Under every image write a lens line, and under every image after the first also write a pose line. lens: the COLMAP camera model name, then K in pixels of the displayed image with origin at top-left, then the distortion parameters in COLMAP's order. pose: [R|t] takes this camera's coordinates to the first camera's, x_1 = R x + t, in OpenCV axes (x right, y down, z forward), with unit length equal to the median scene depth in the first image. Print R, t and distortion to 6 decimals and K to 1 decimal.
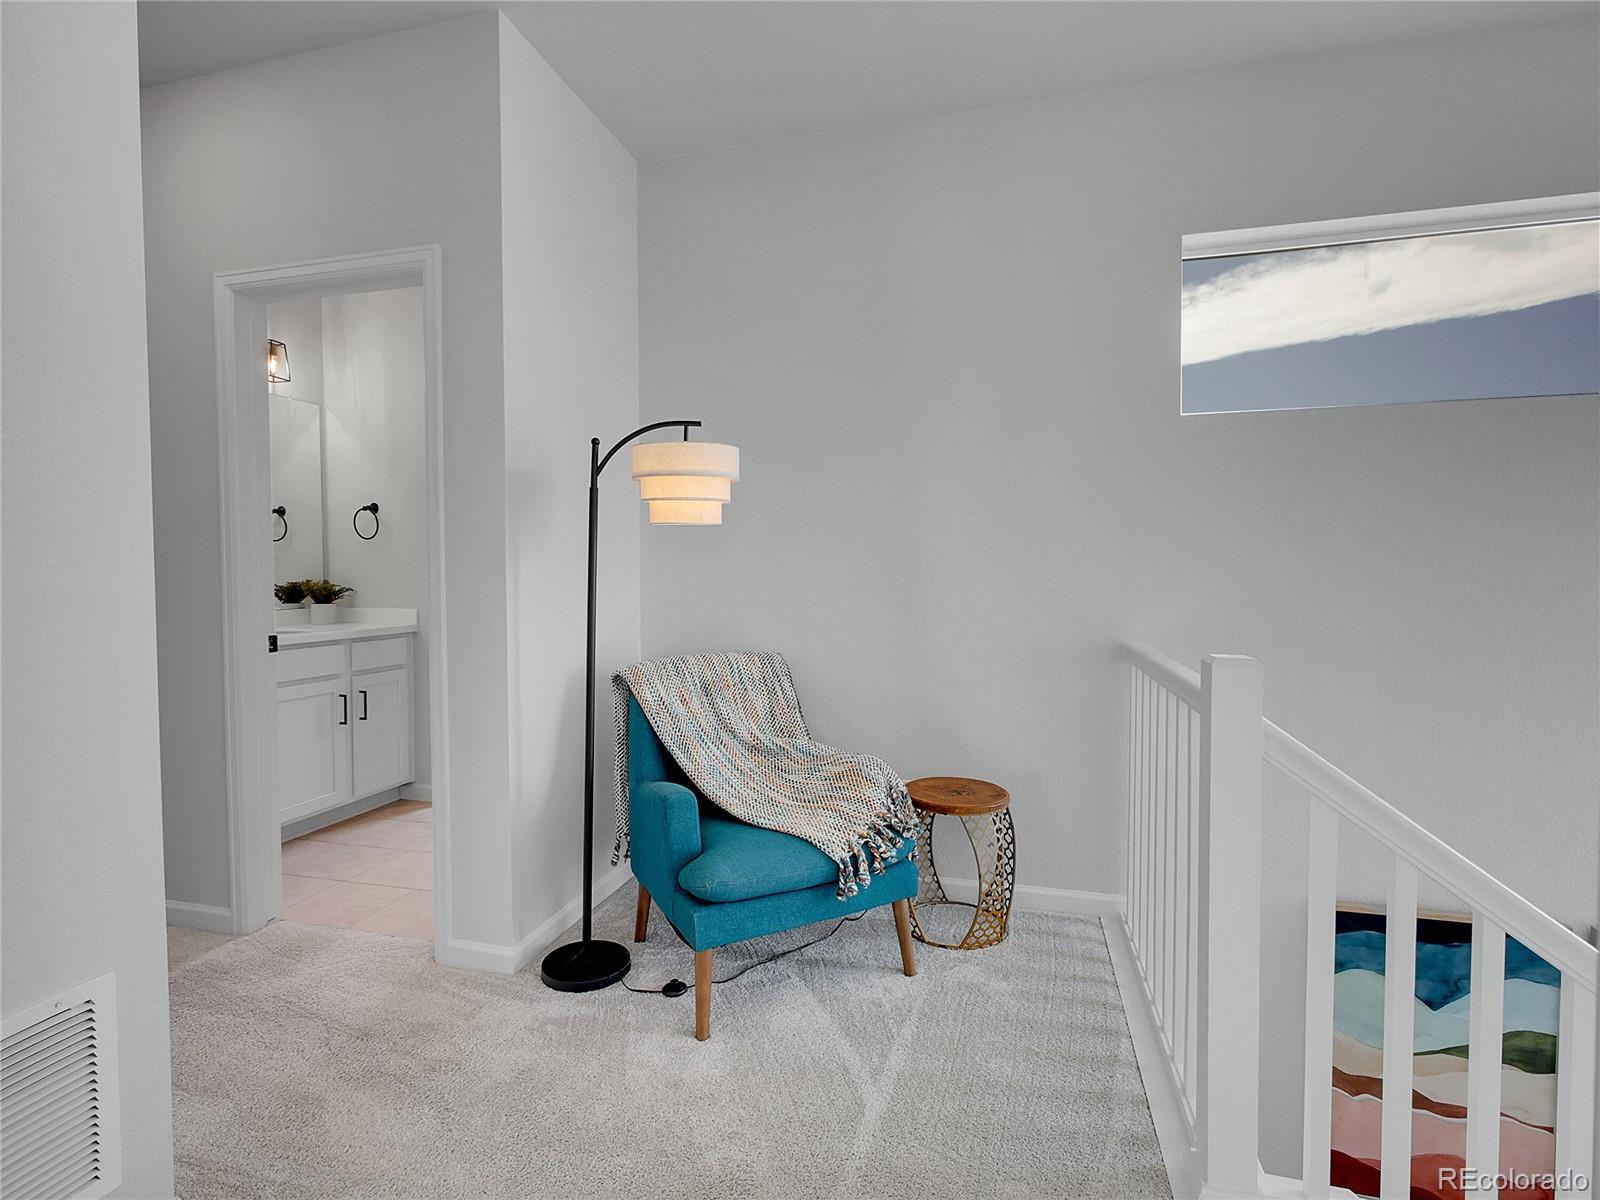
lens RADIAL K [[778.3, 0, 815.7], [0, 778.3, 598.0], [0, 0, 1]] dist [0.003096, -0.000664]
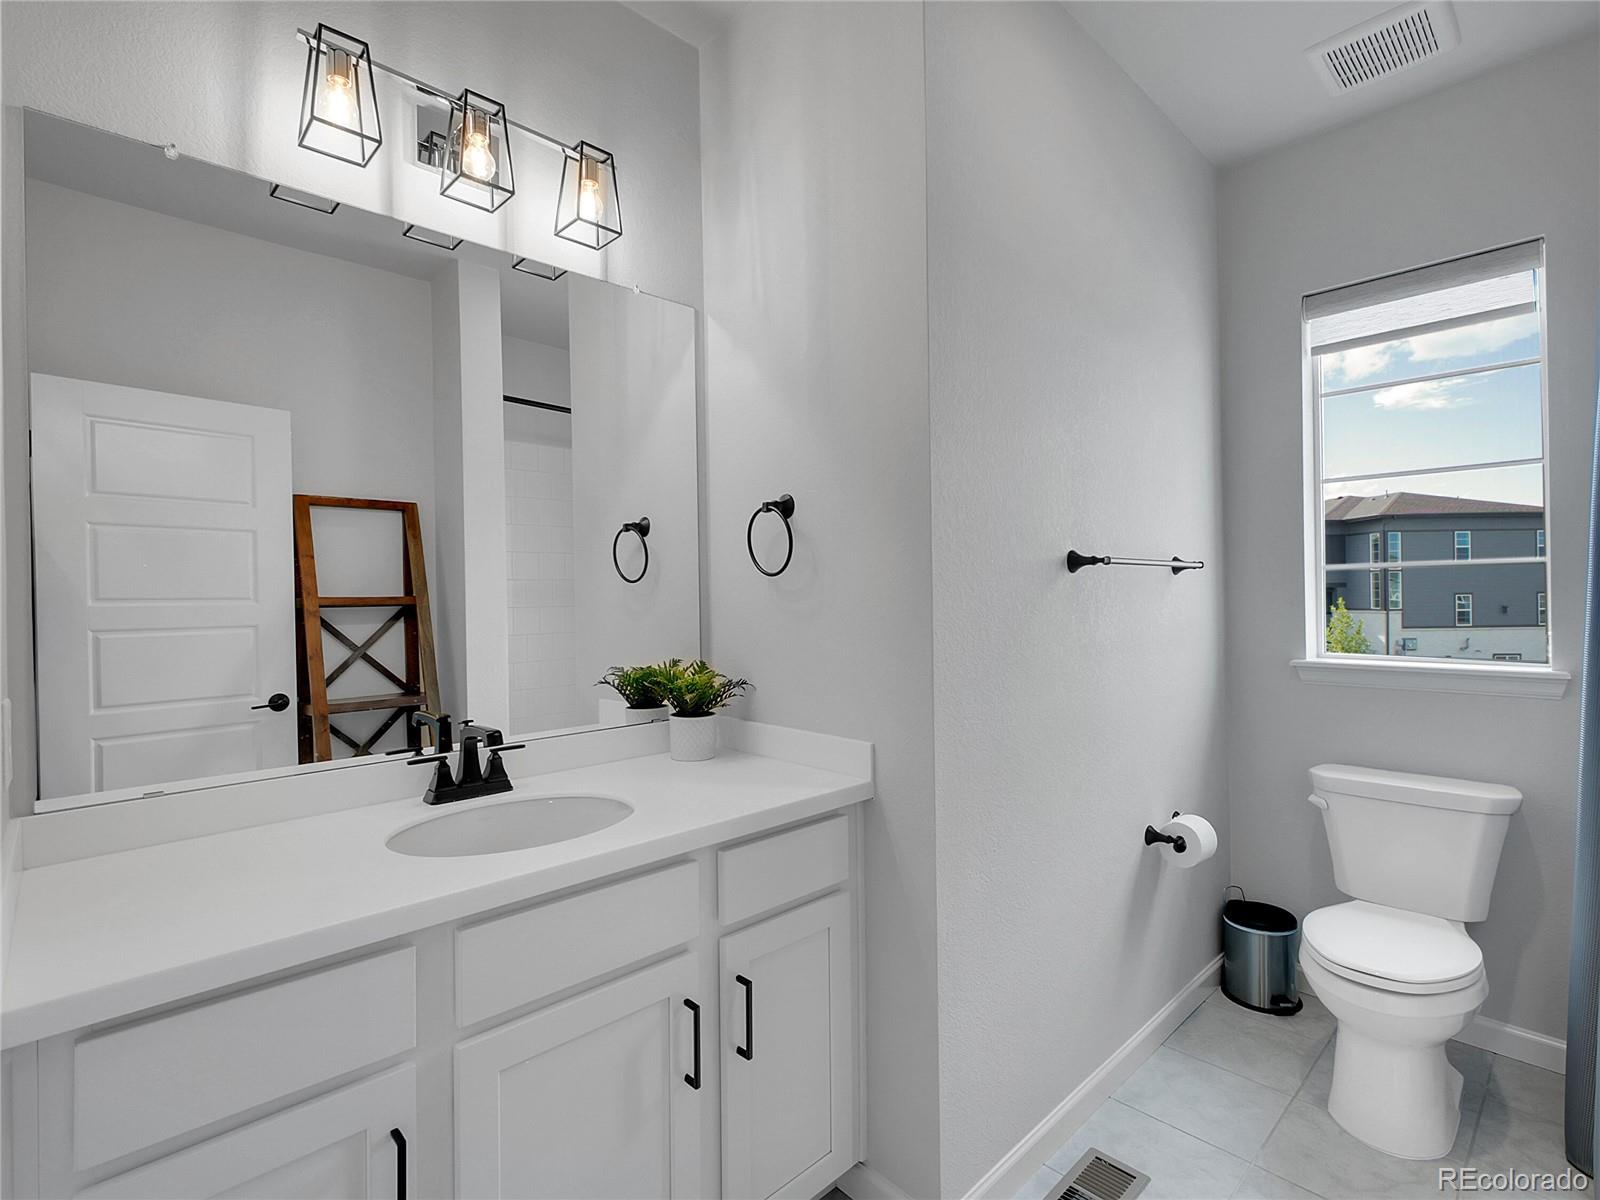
lens RADIAL K [[778.3, 0, 806.2], [0, 778.3, 598.8], [0, 0, 1]] dist [0.003096, -0.000664]
pose [[0.850882, -0.013476, -0.525184, -0.325097], [-0.000561, 0.999647, -0.026560, -0.050453], [0.525356, 0.022894, 0.850574, 0.632450]]
